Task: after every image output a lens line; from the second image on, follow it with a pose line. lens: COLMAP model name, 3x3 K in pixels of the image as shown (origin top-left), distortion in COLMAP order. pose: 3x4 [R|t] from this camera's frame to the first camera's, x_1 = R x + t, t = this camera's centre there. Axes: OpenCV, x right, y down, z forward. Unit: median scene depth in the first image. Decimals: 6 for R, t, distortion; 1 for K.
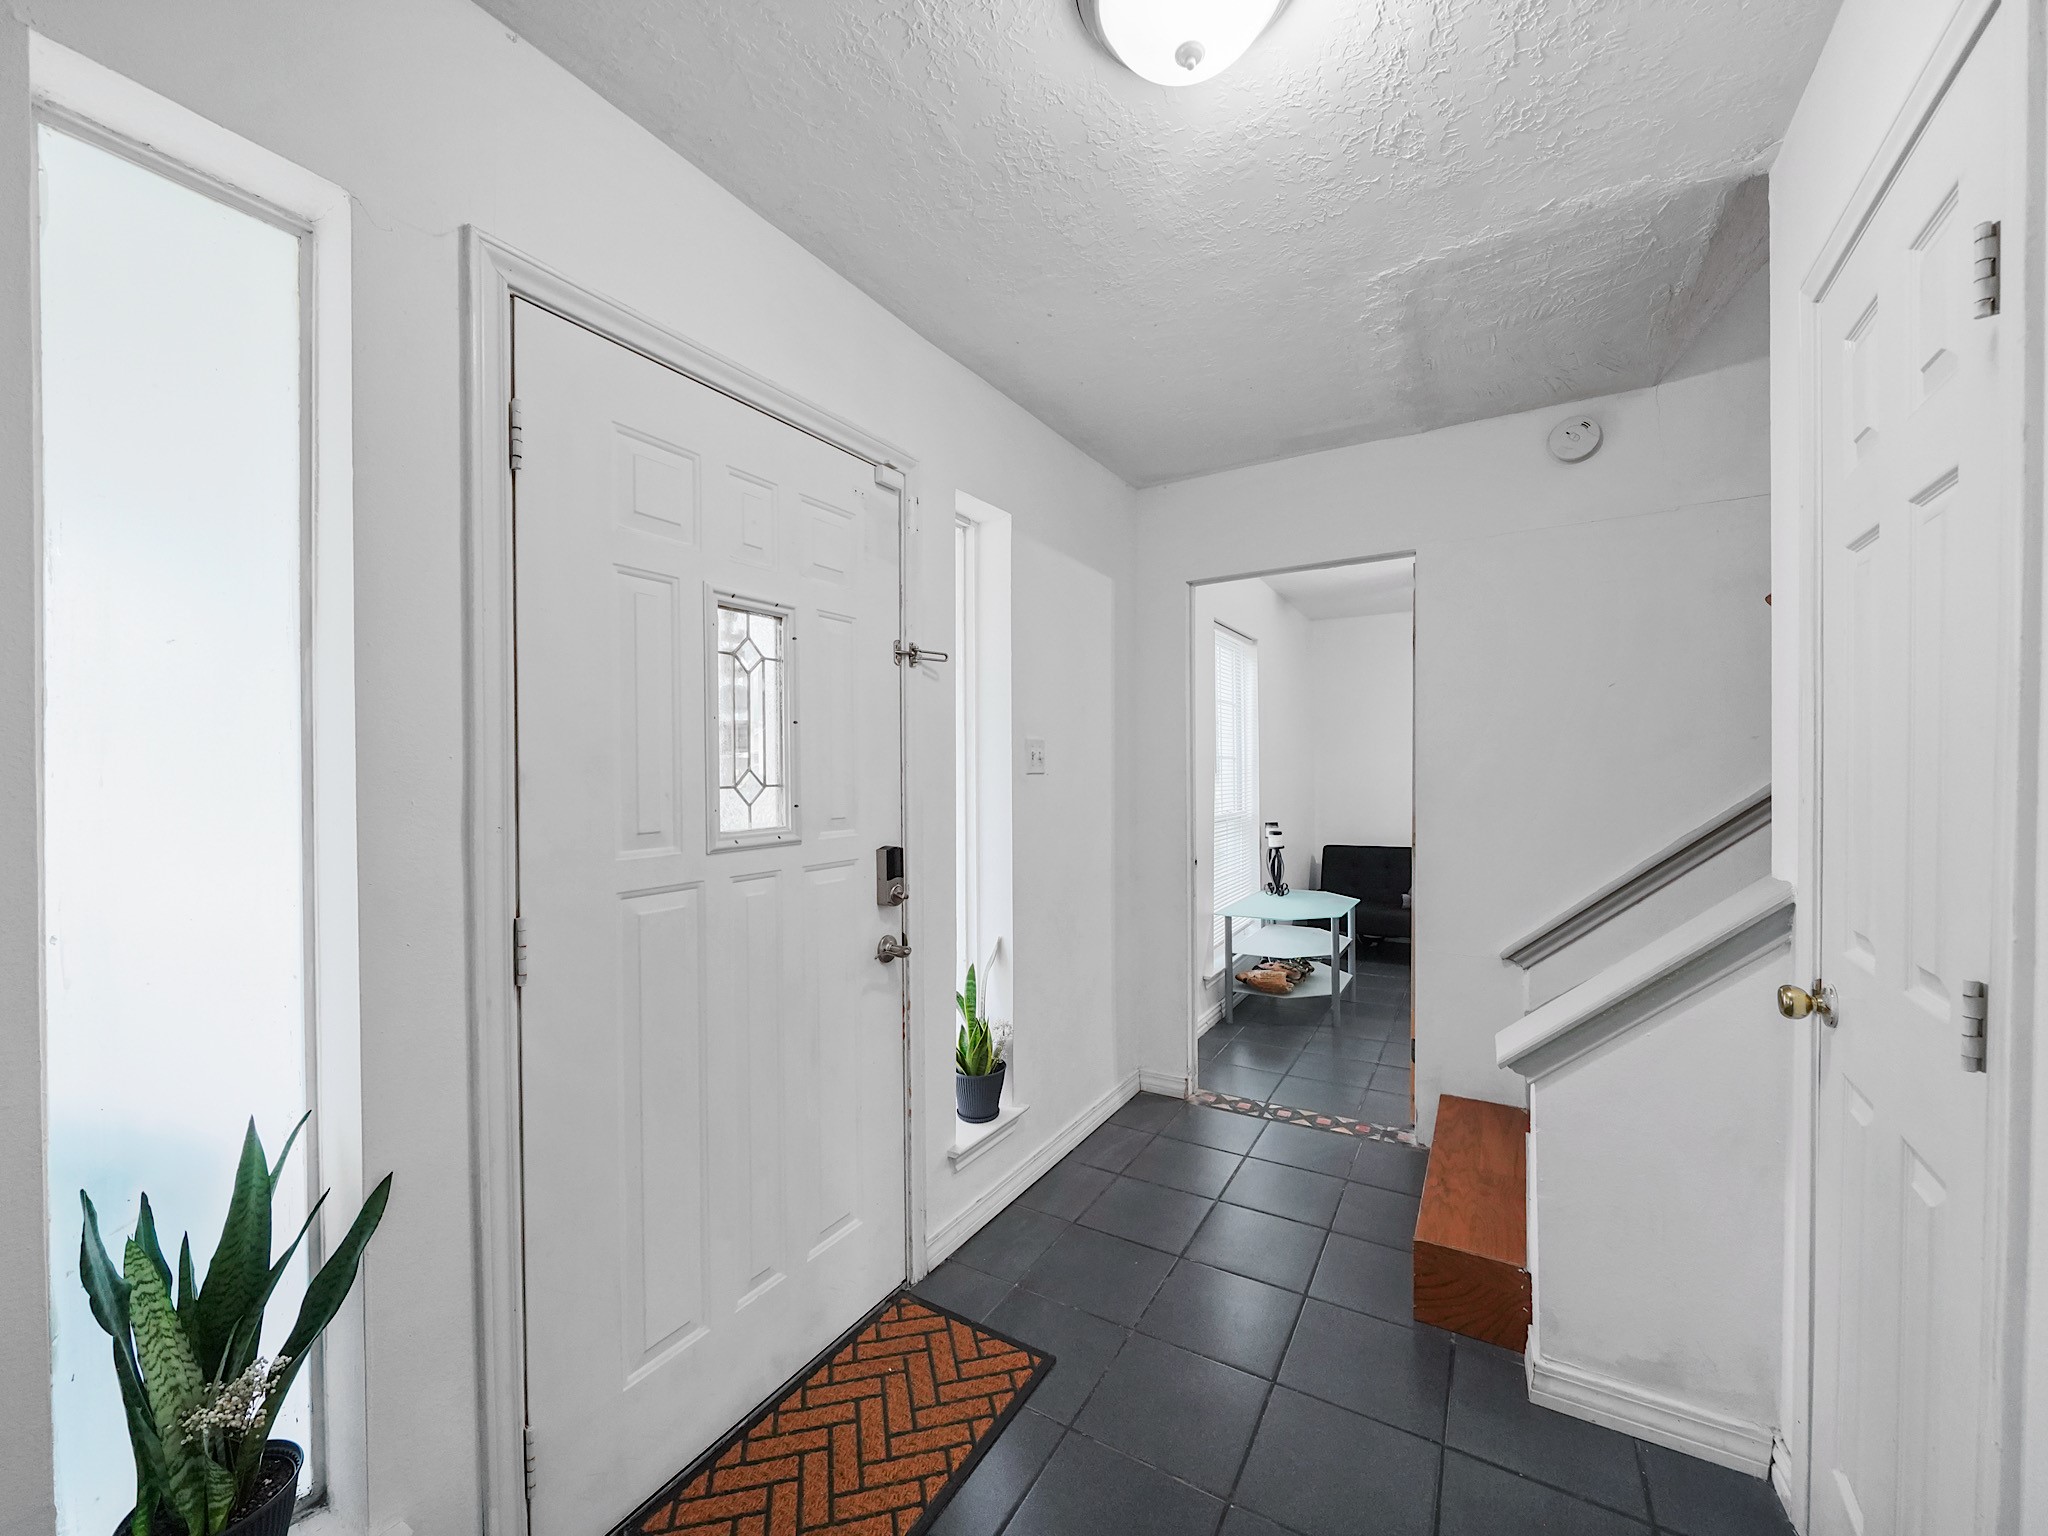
lens RADIAL K [[780.1, 0, 1035.7], [0, 780.1, 779.5], [0, 0, 1]] dist [-0.001527, -0.000089]
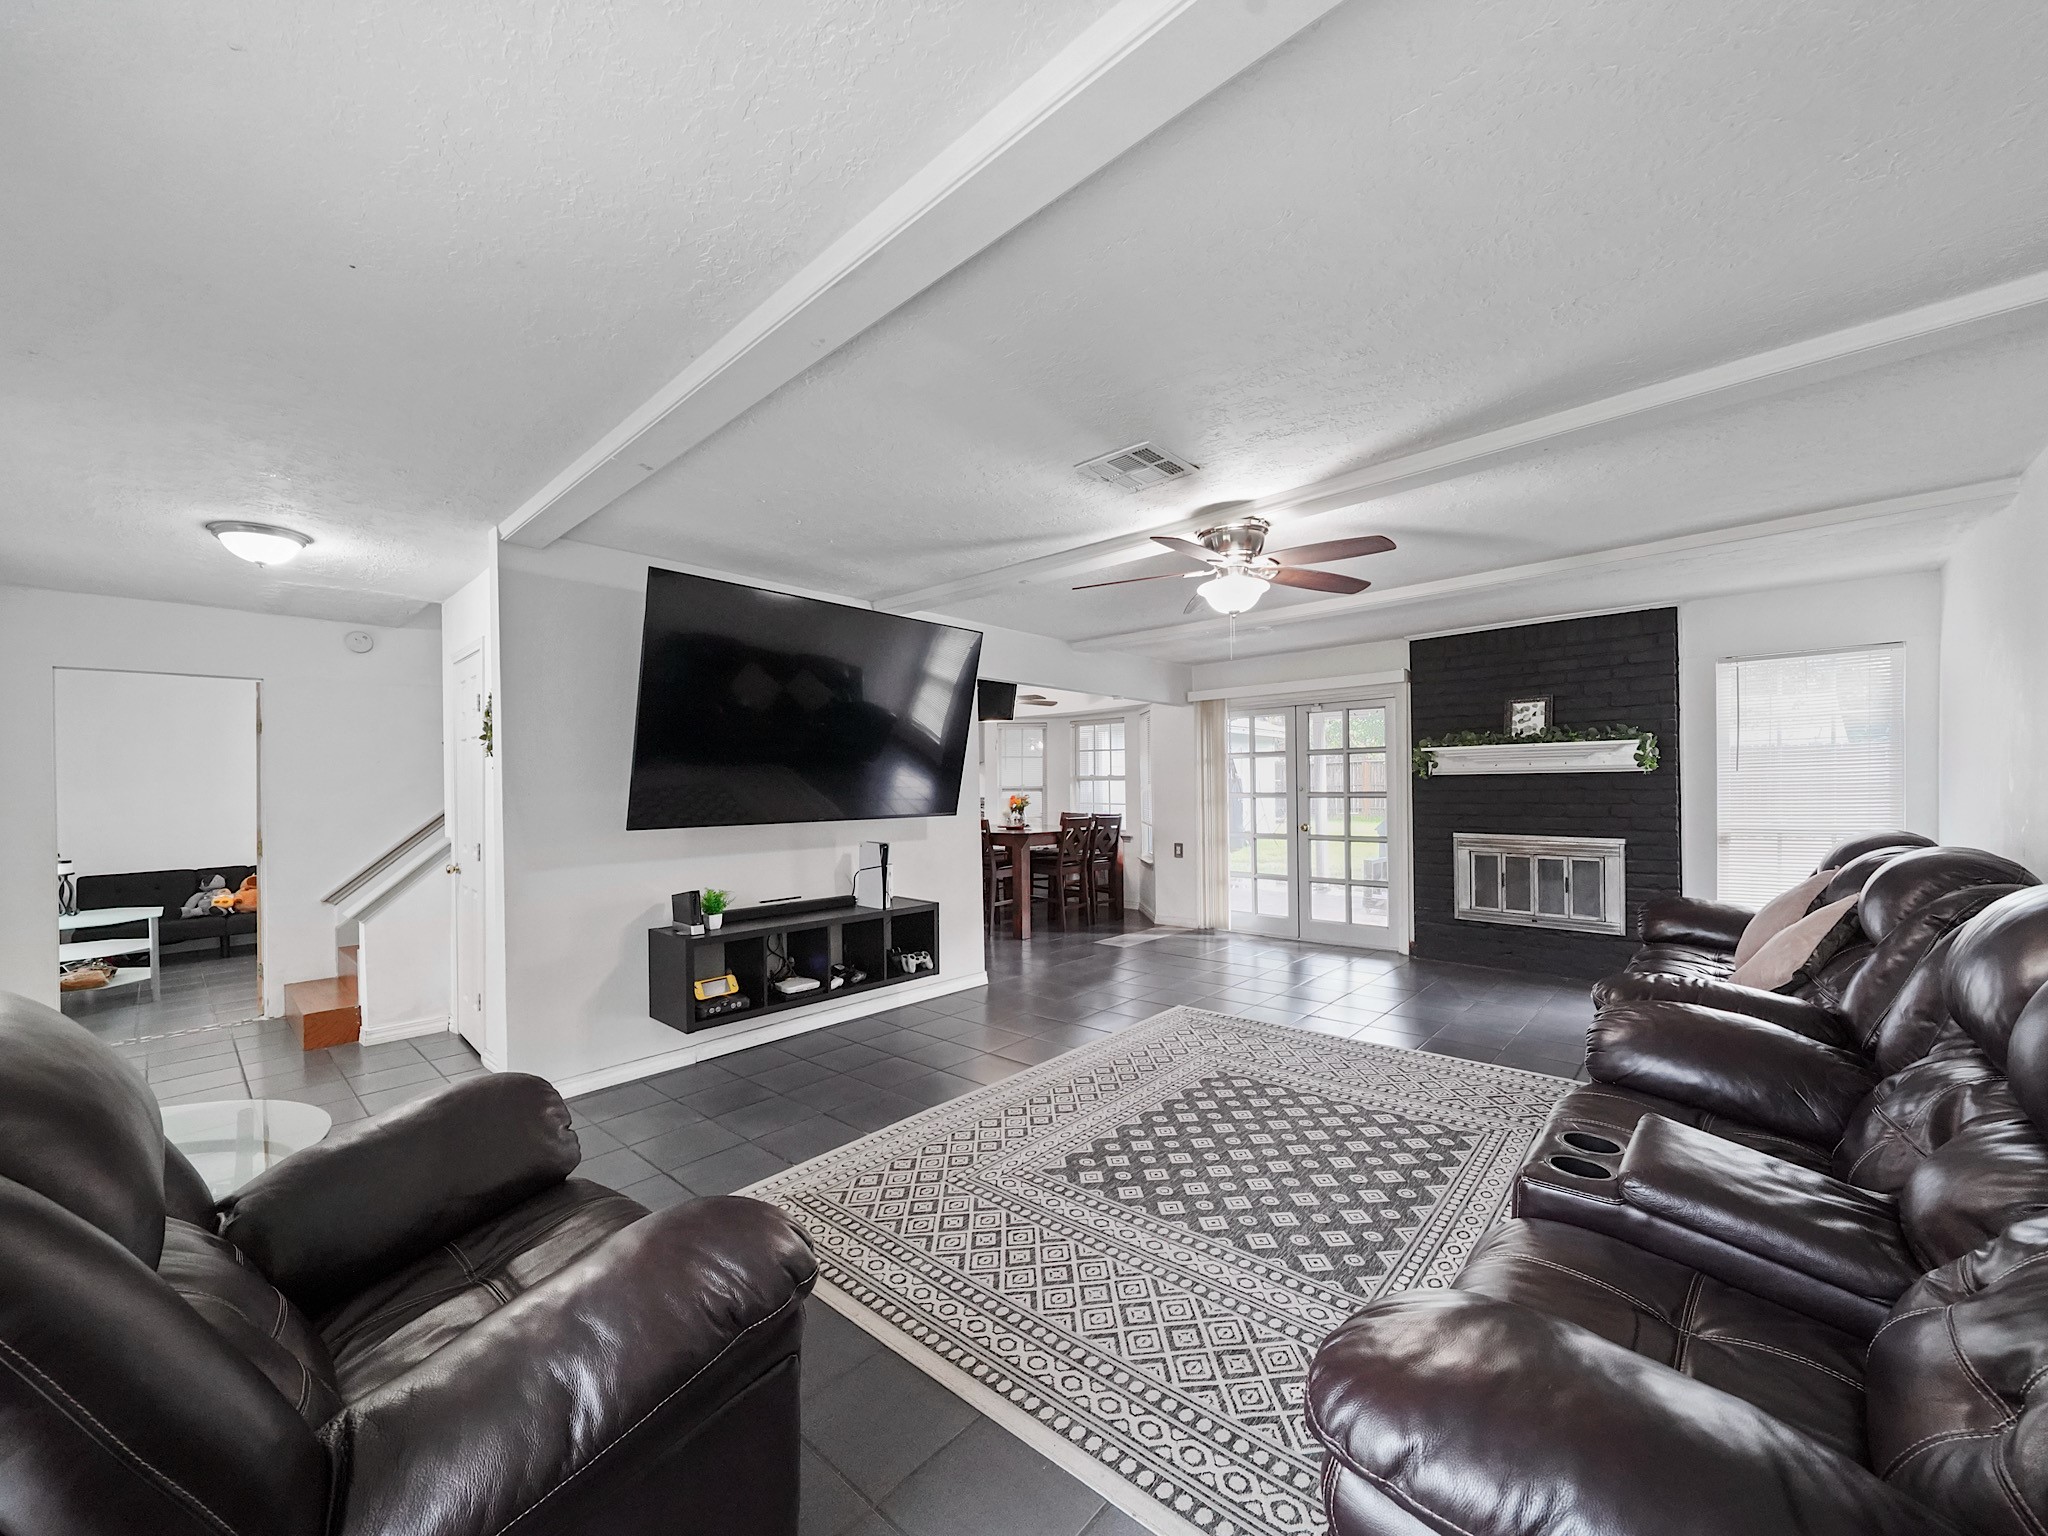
lens RADIAL K [[793.7, 0, 1025.1], [0, 793.7, 789.6], [0, 0, 1]] dist [-0.004464, -0.000473]
pose [[0.206246, -0.000444, 0.978500, -1.239881], [0.025752, 0.999656, -0.004974, 0.014788], [-0.978161, 0.026224, 0.206187, -1.428720]]
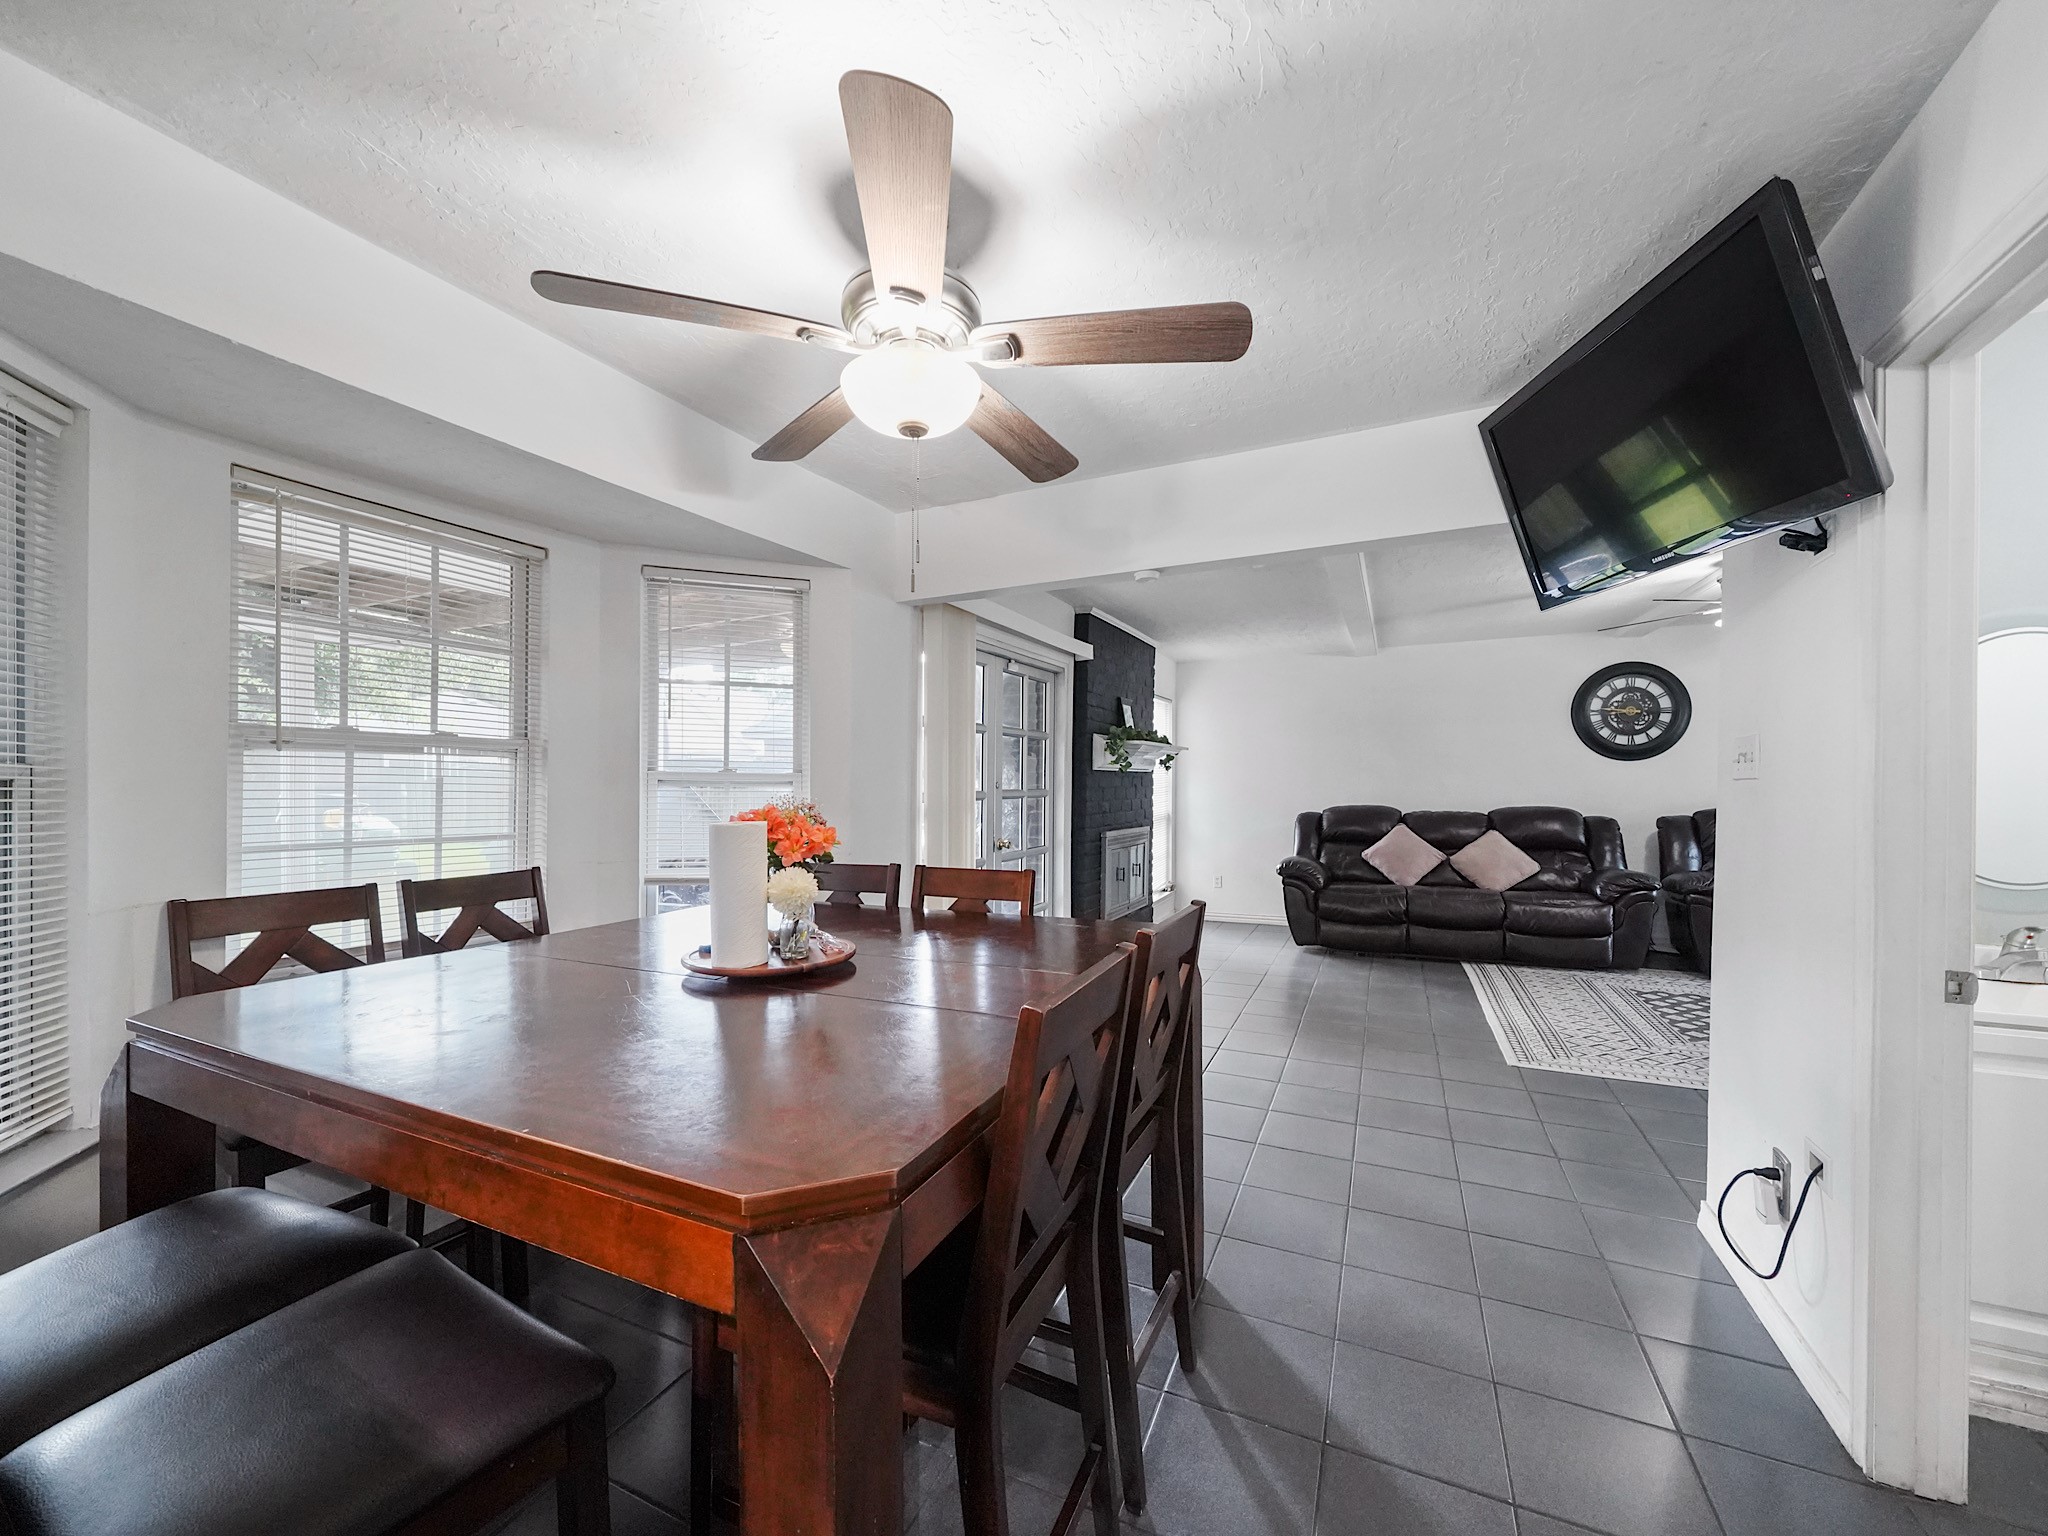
lens RADIAL K [[791.2, 0, 1020.8], [0, 791.2, 785.6], [0, 0, 1]] dist [-0.003440, -0.000413]
pose [[-0.996119, 0.005365, -0.087858, 2.615009], [0.003548, 0.999777, 0.020829, -0.019611], [0.087950, 0.020436, -0.995915, 0.391528]]
